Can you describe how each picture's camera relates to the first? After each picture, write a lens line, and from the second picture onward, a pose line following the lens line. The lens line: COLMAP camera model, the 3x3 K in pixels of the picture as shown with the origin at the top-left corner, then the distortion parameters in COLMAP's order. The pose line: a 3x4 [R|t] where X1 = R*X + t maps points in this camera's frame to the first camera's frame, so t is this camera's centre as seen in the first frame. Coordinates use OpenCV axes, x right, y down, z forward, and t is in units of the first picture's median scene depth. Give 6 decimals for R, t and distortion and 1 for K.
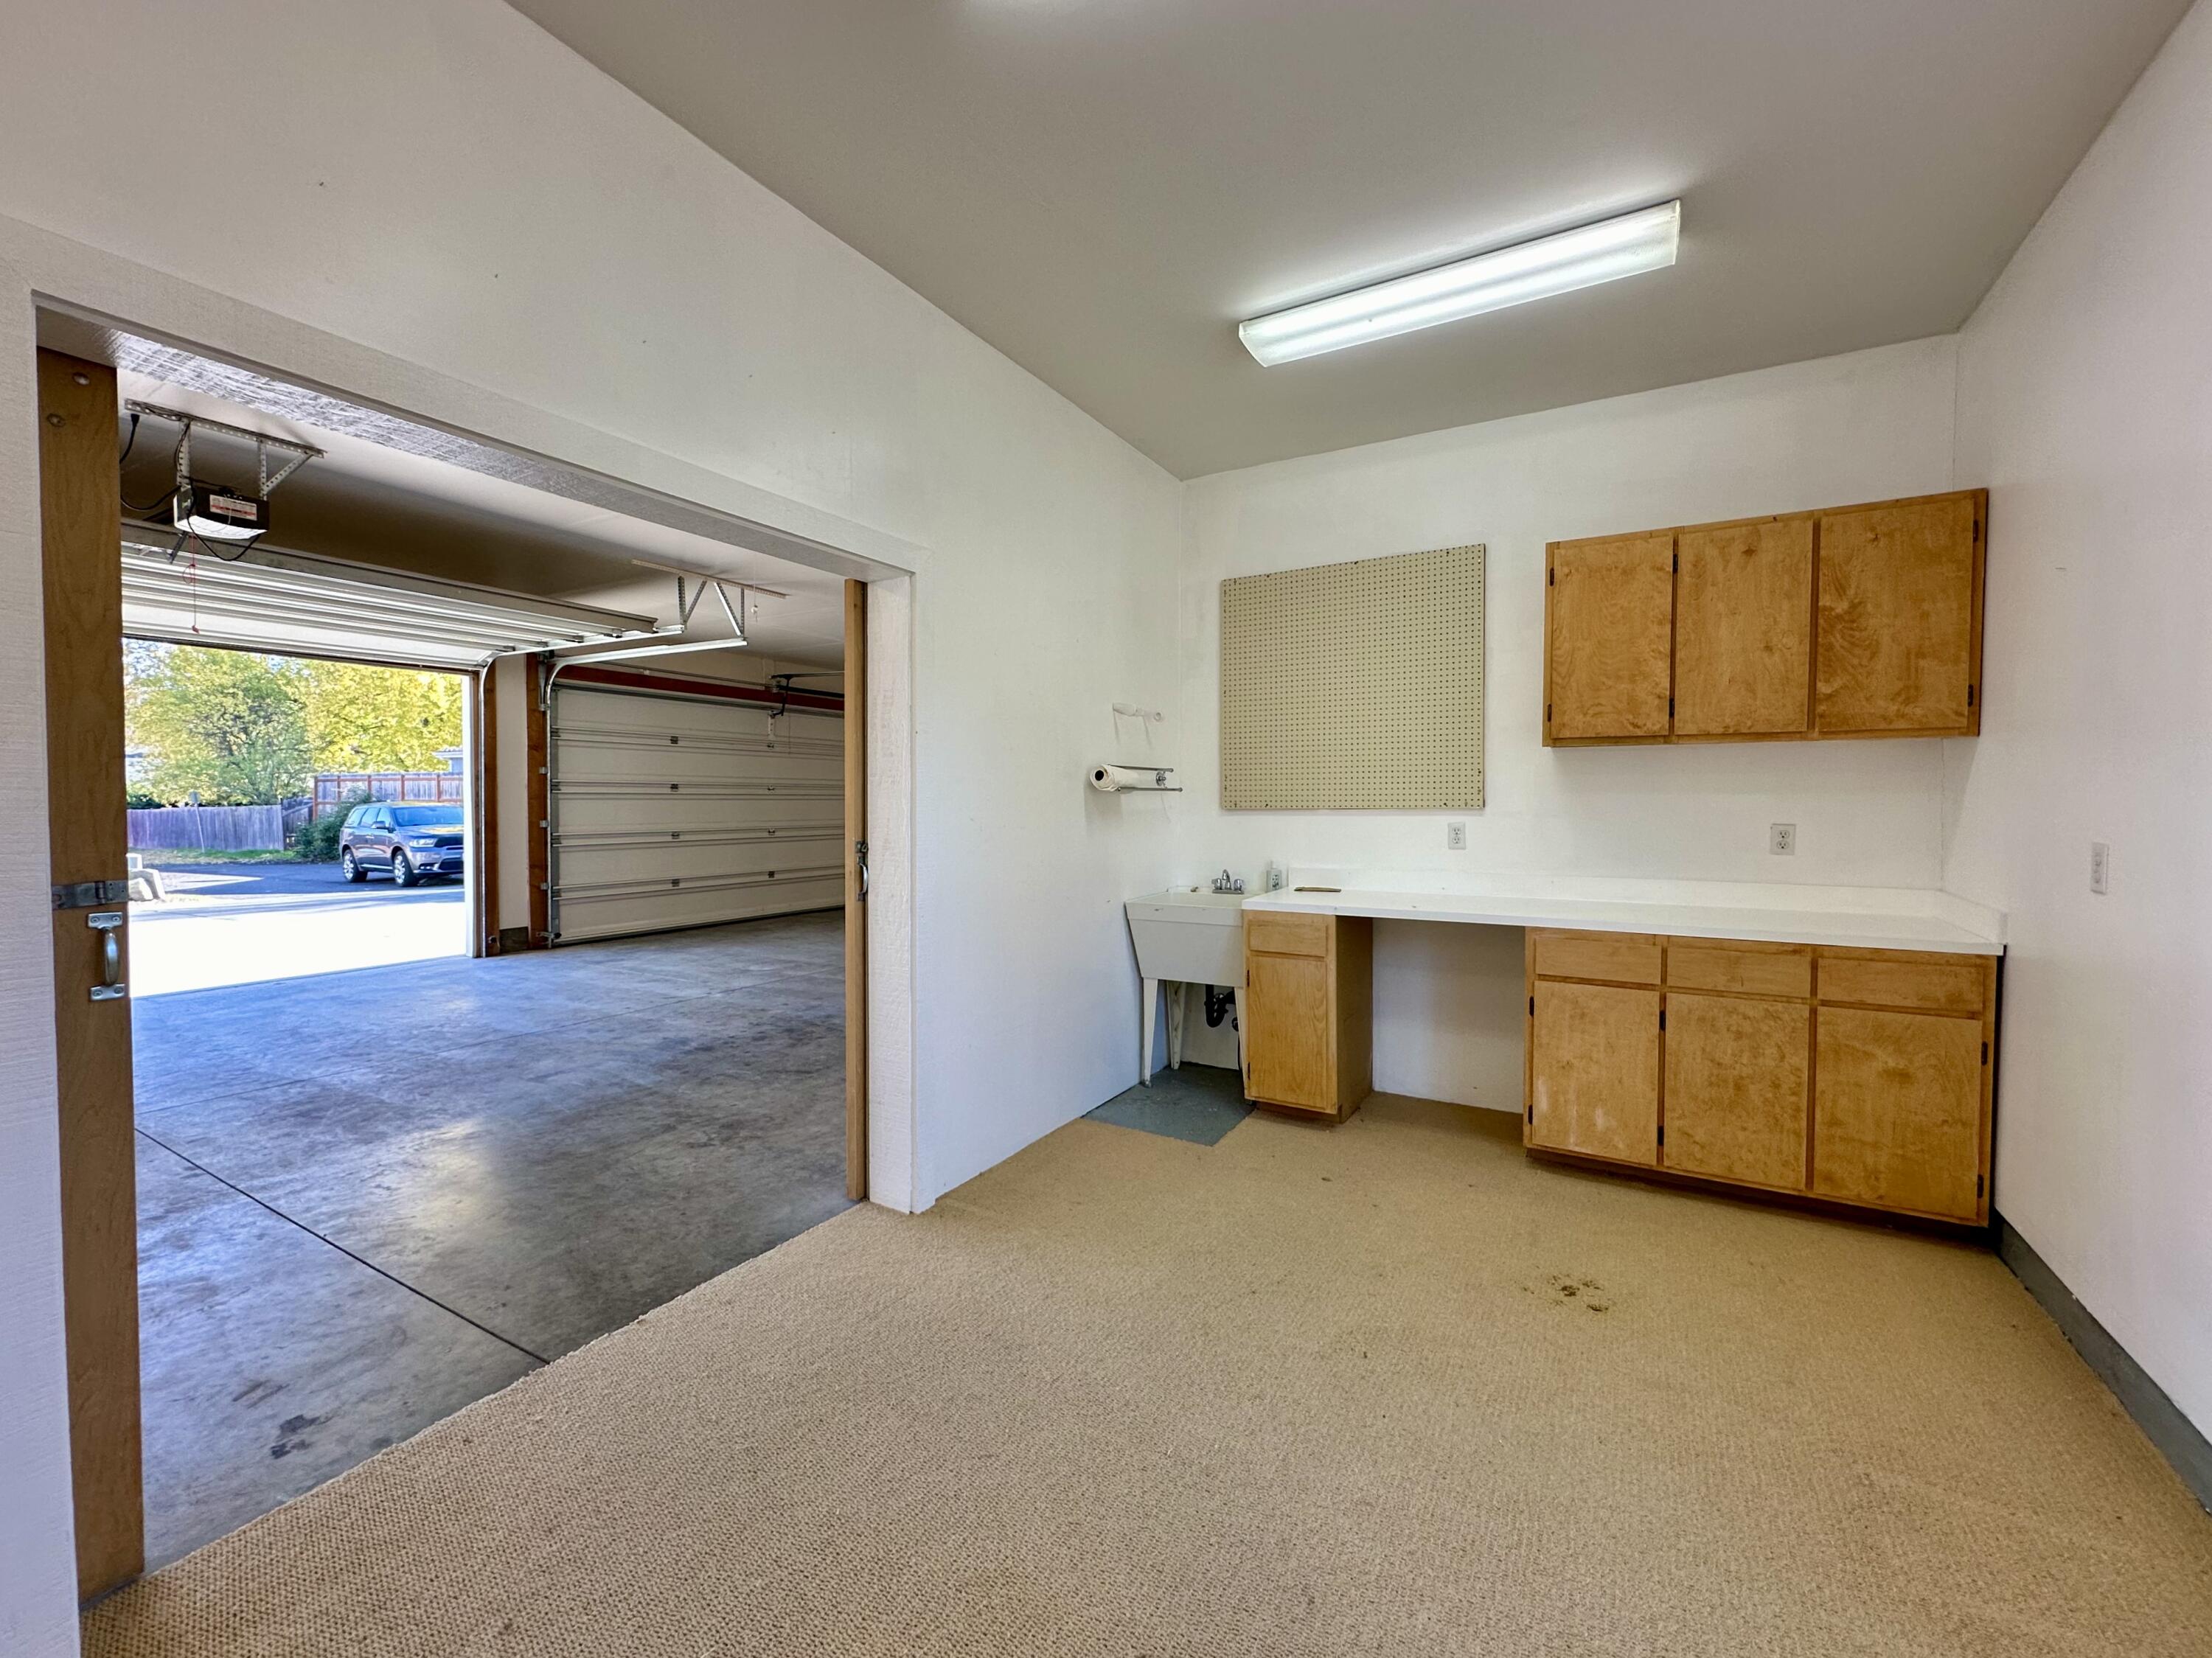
lens RADIAL K [[903.4, 0, 1106.0], [0, 903.4, 829.0], [0, 0, 1]] dist [0.000652, 0.000298]
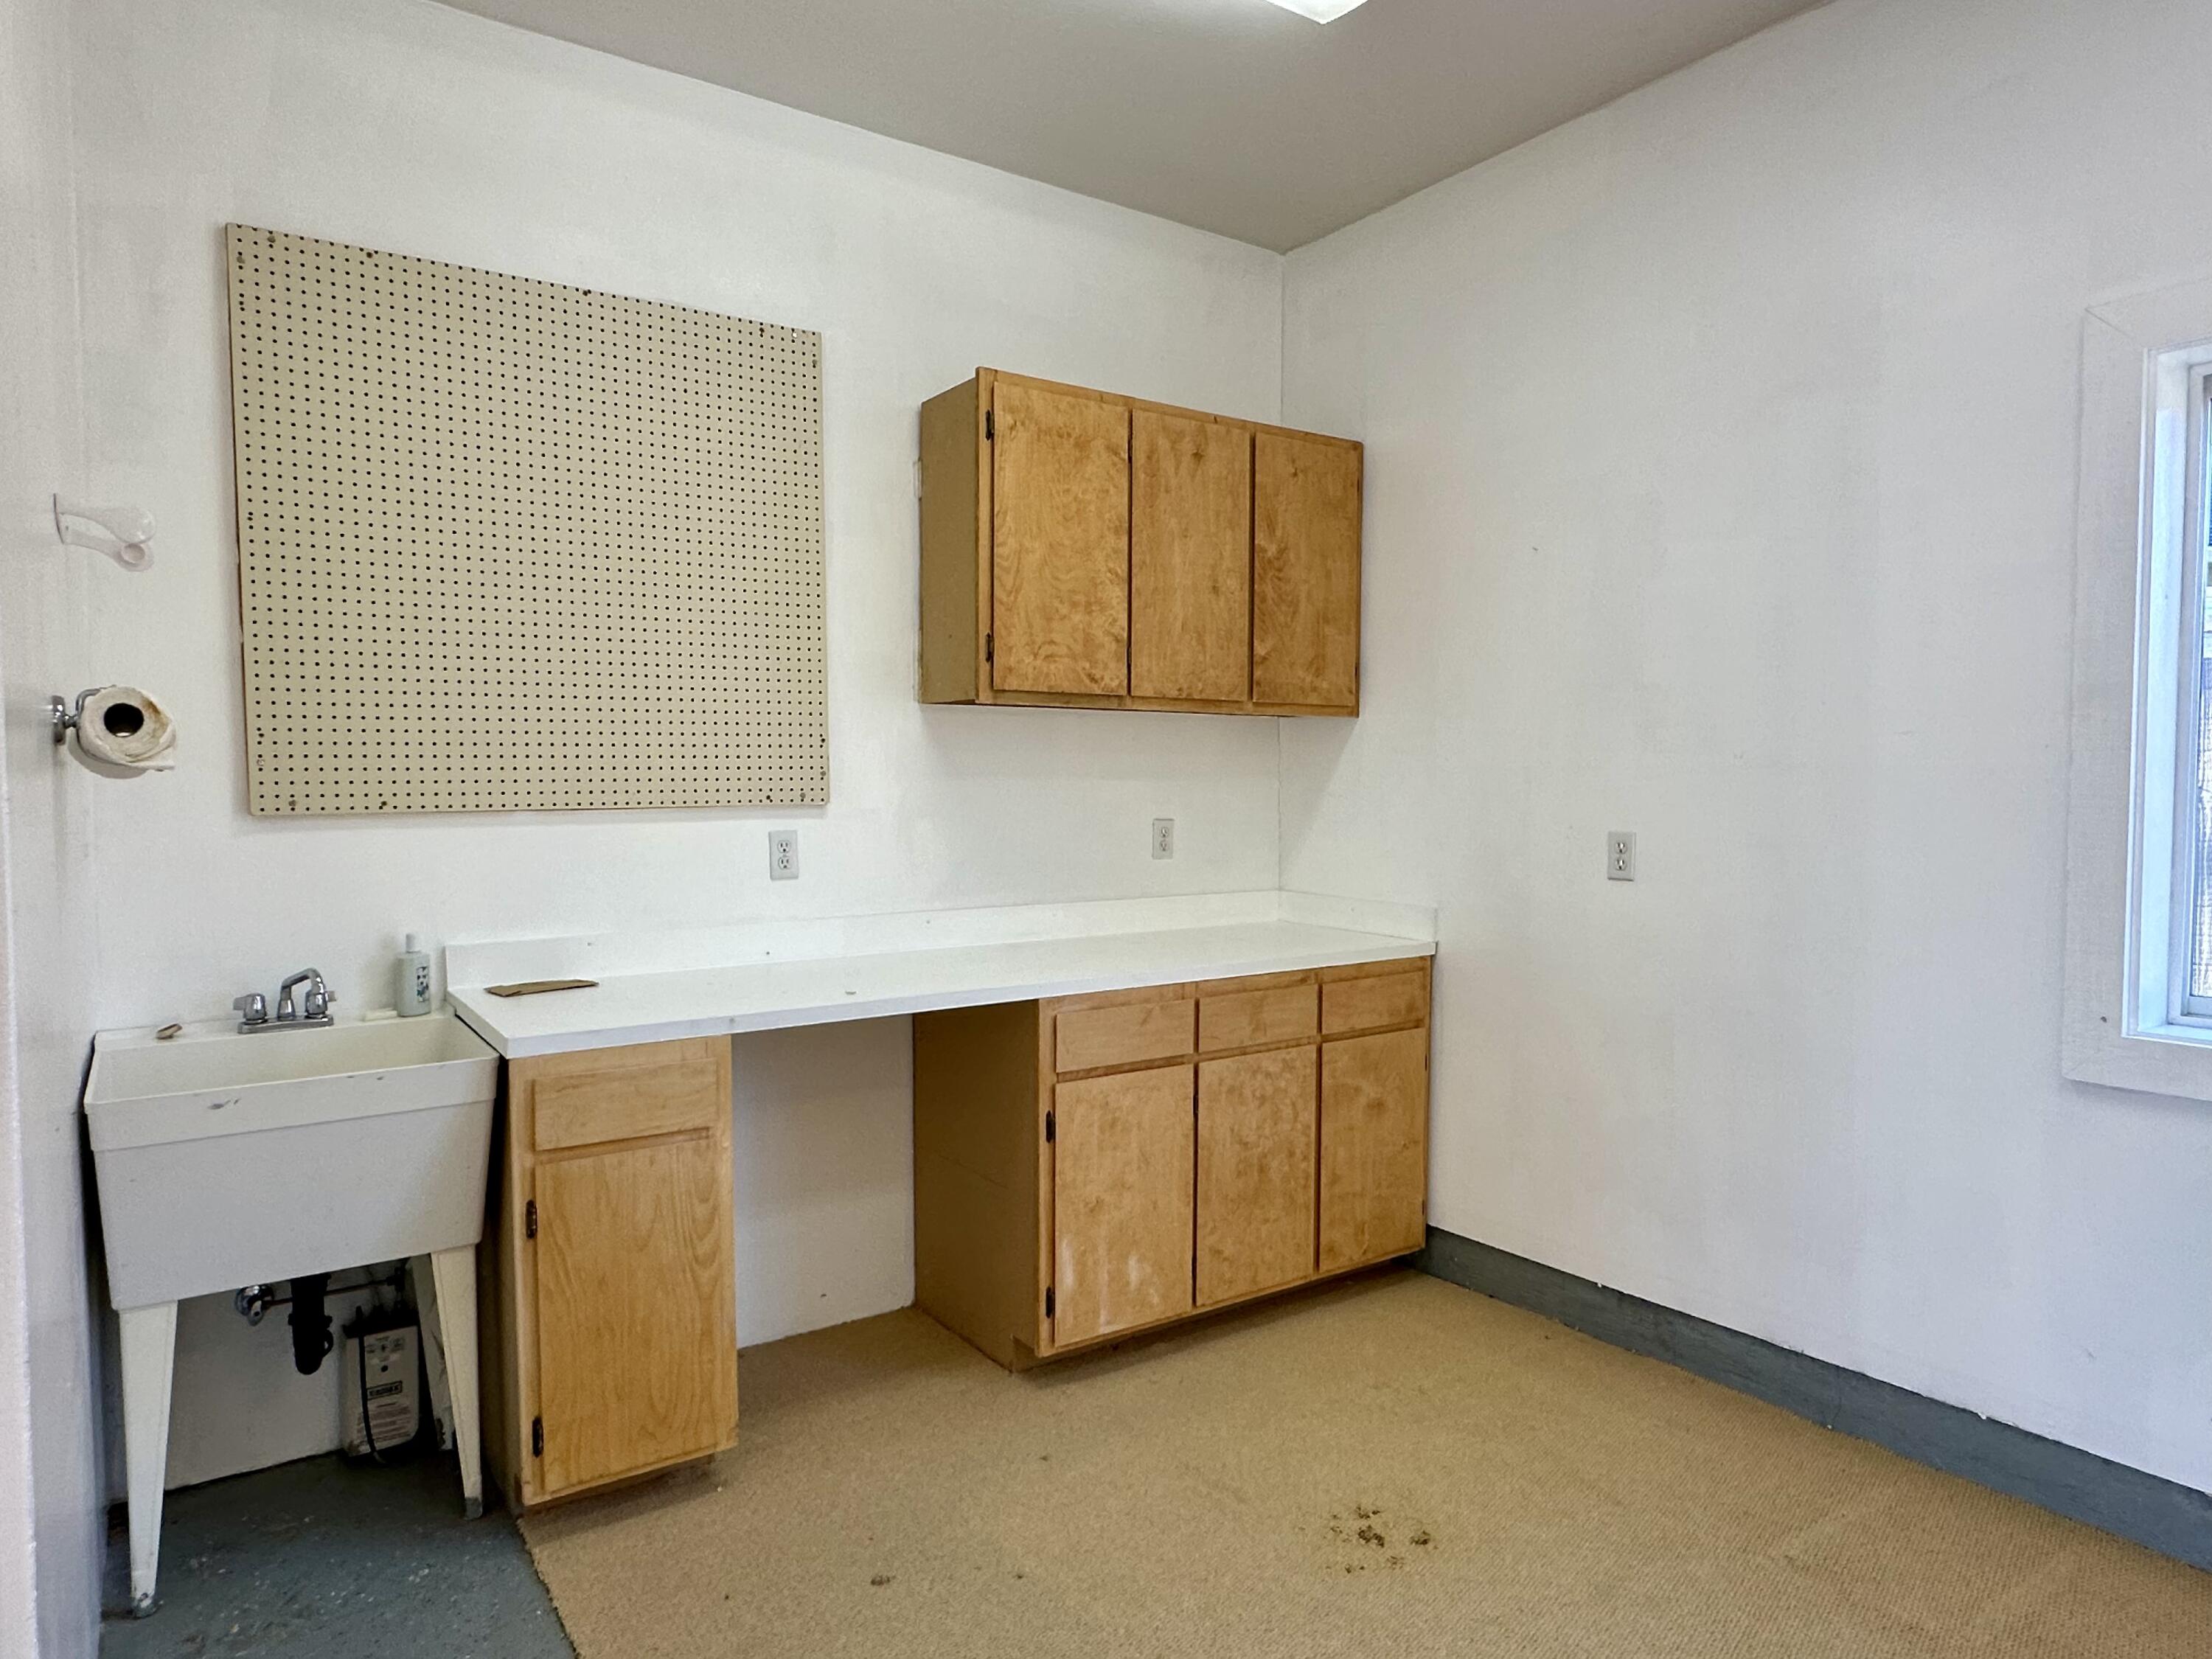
lens RADIAL K [[1361.2, 0, 1104.5], [0, 1361.2, 854.4], [0, 0, 1]] dist [0.002060, -0.001136]
pose [[0.427382, -0.049505, 0.902715, -0.352961], [0.032463, 0.998696, 0.039399, -0.024919], [-0.903488, 0.012467, 0.428432, 0.594709]]
